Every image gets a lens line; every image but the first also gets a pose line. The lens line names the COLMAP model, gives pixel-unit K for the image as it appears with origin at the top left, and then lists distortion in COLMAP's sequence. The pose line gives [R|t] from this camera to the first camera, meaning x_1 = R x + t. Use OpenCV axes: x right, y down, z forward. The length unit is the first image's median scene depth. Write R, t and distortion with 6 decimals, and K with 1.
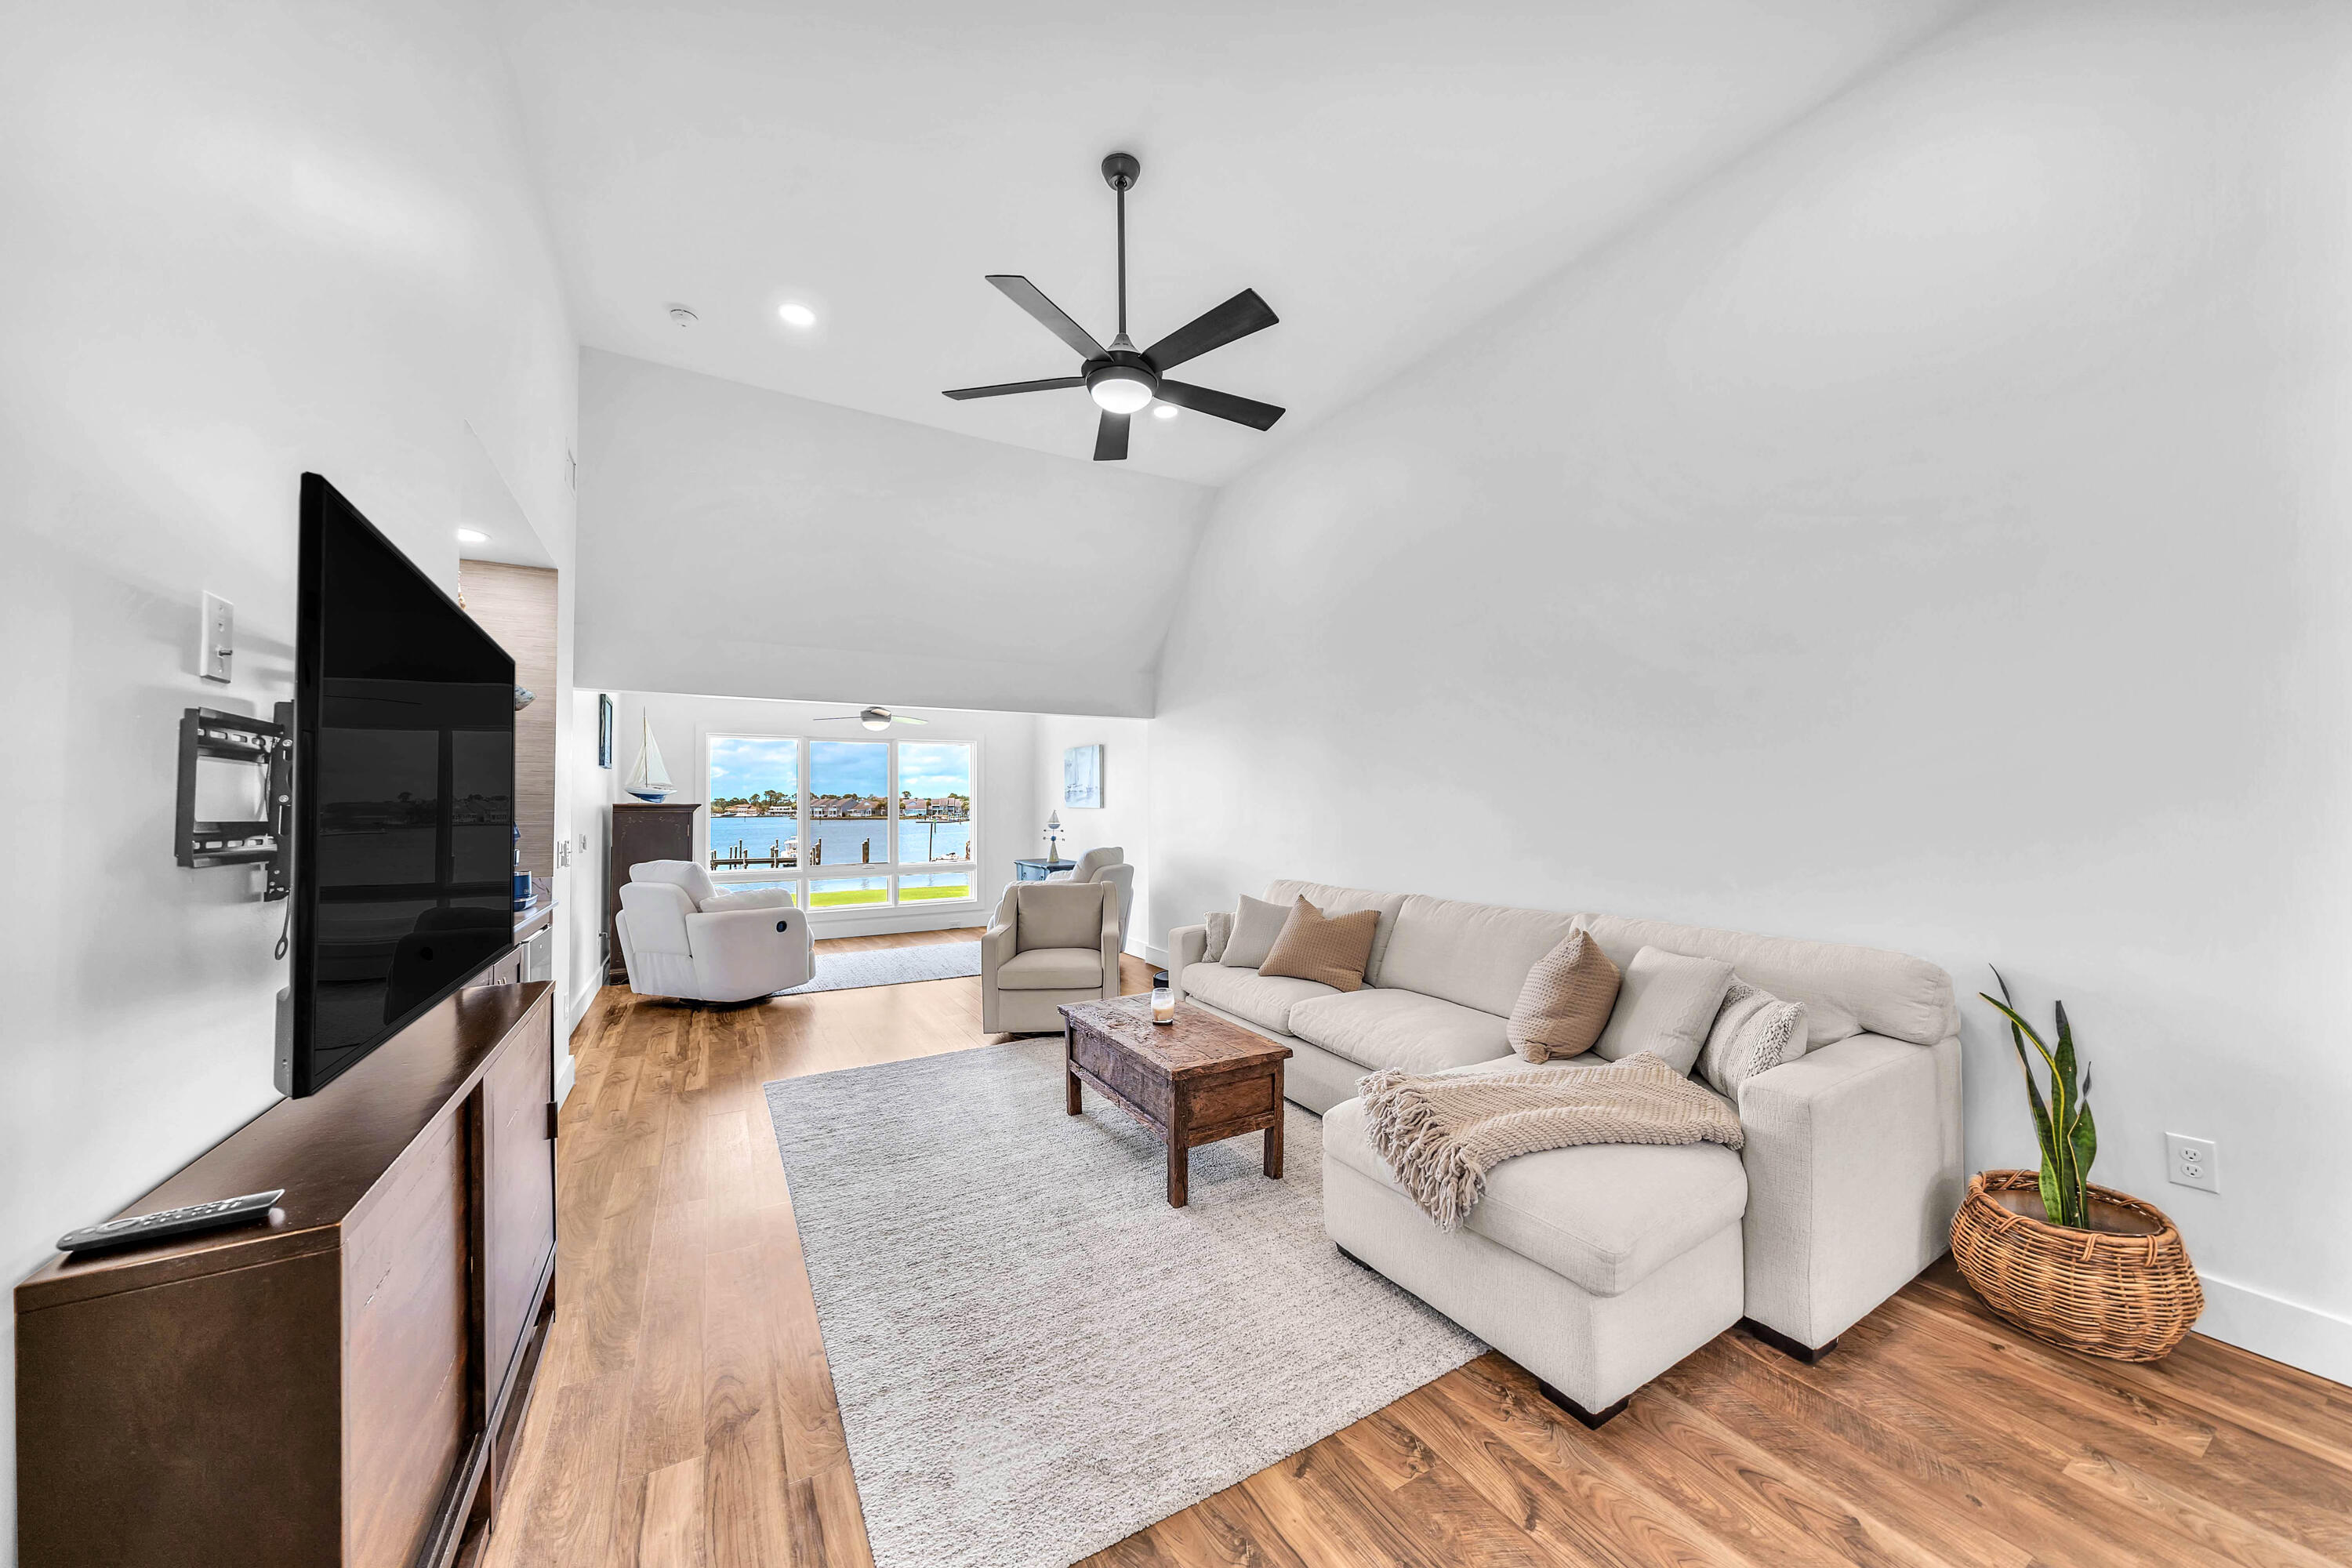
lens RADIAL K [[811.3, 0, 1166.3], [0, 811.3, 786.5], [0, 0, 1]] dist [-0.001119, -0.000152]
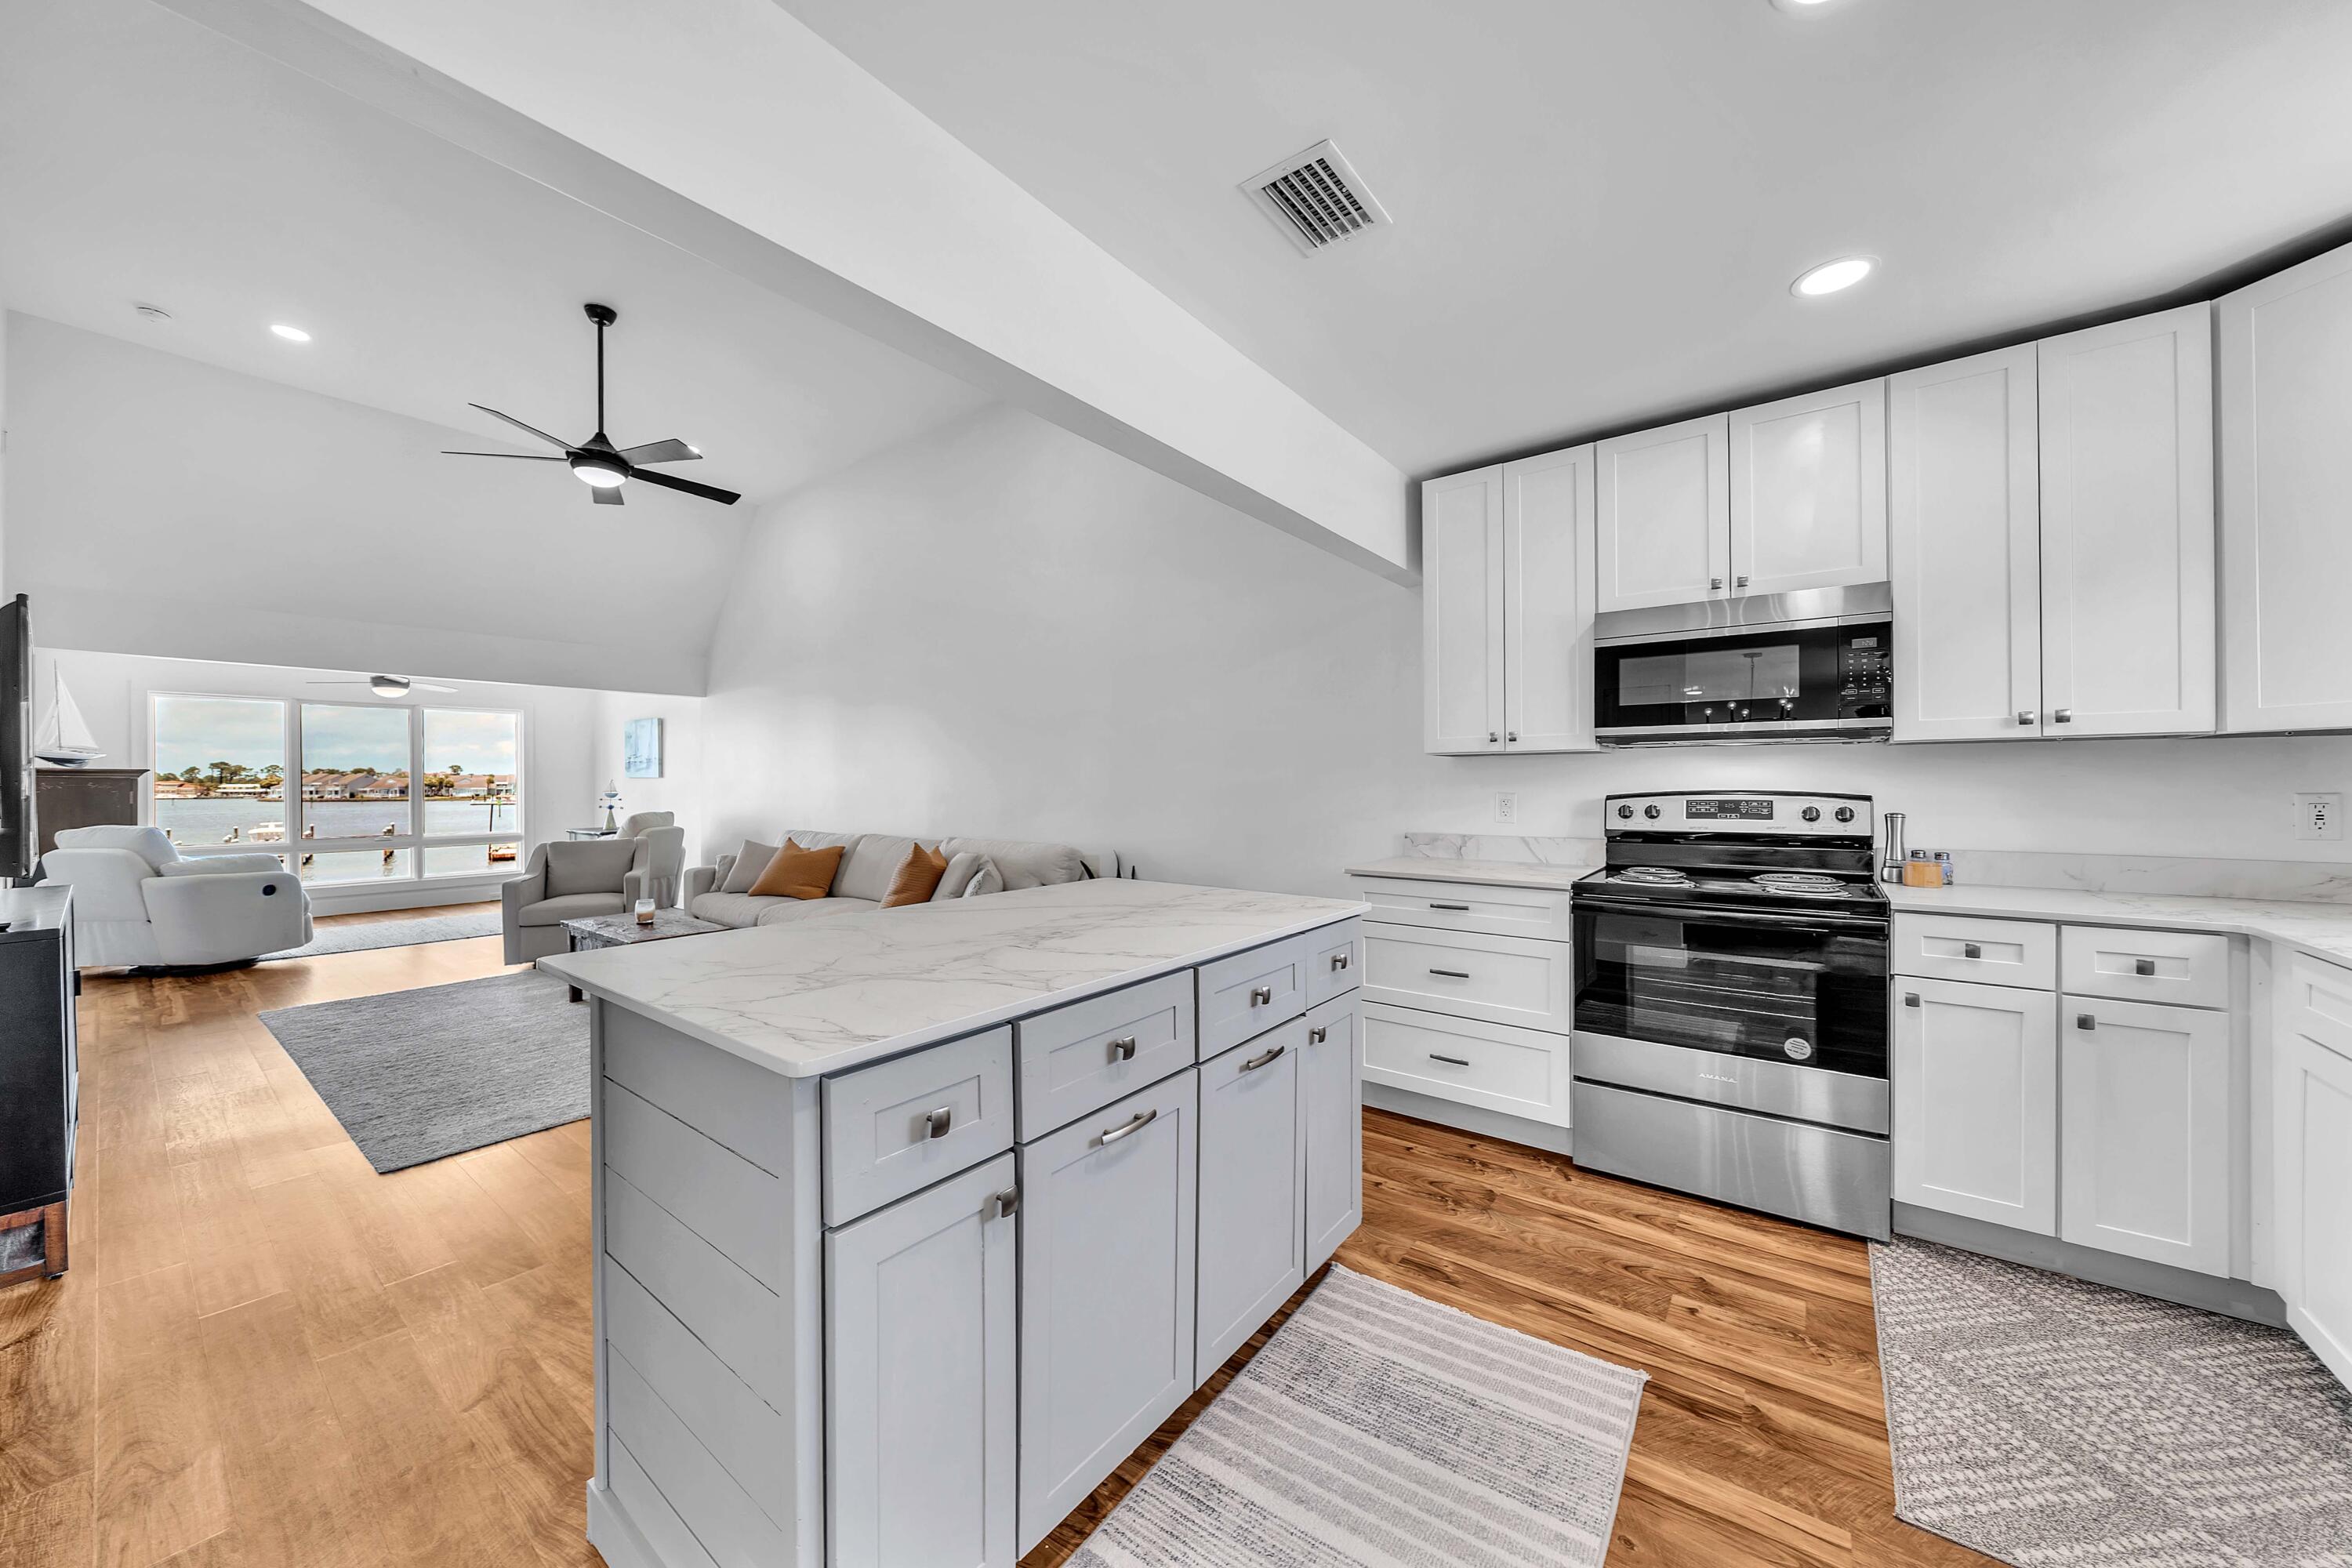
lens RADIAL K [[827.3, 0, 1160.3], [0, 827.3, 780.8], [0, 0, 1]] dist [-0.001379, -0.000319]
pose [[0.922519, 0.004445, 0.385926, 0.157854], [-0.011564, 0.999803, 0.016128, 0.007967], [-0.385779, -0.019341, 0.922389, -0.387538]]
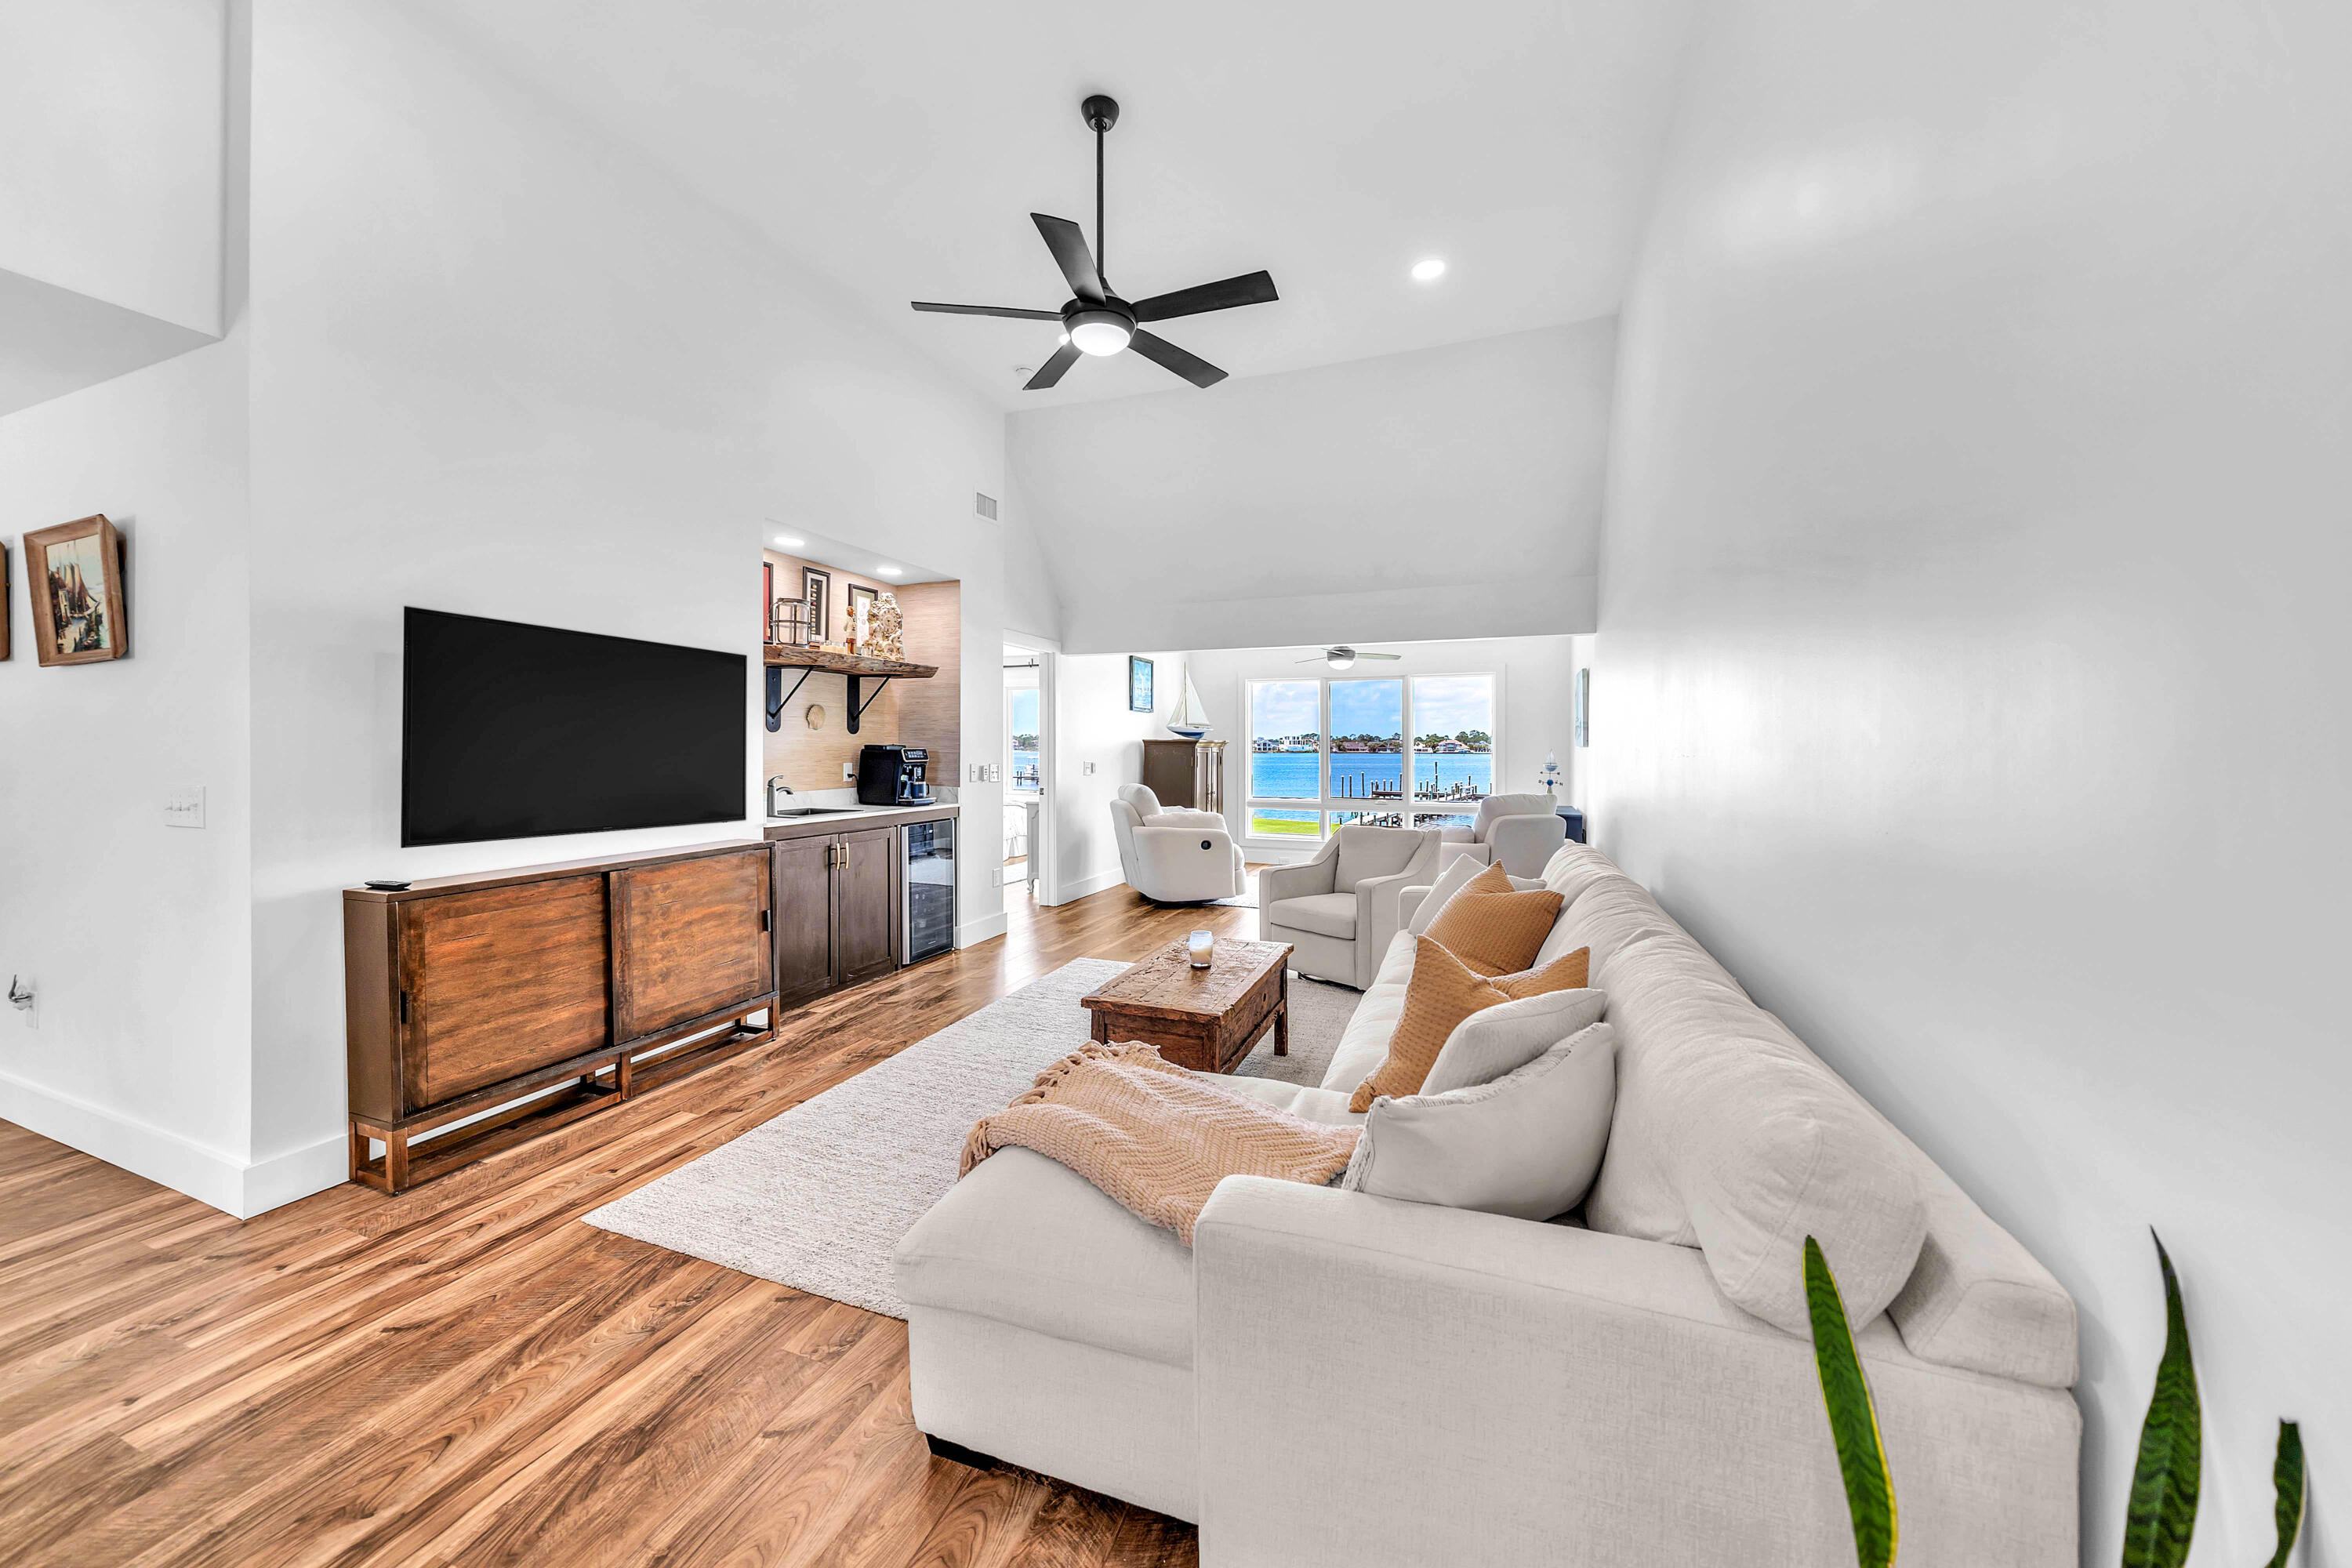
lens RADIAL K [[840.5, 0, 1162.7], [0, 840.5, 745.7], [0, 0, 1]] dist [-0.000334, 0.000007]
pose [[0.628996, 0.010092, -0.777343, 0.446567], [0.010614, 0.999711, 0.021568, 0.003950], [0.777336, -0.021817, 0.628707, 0.206329]]
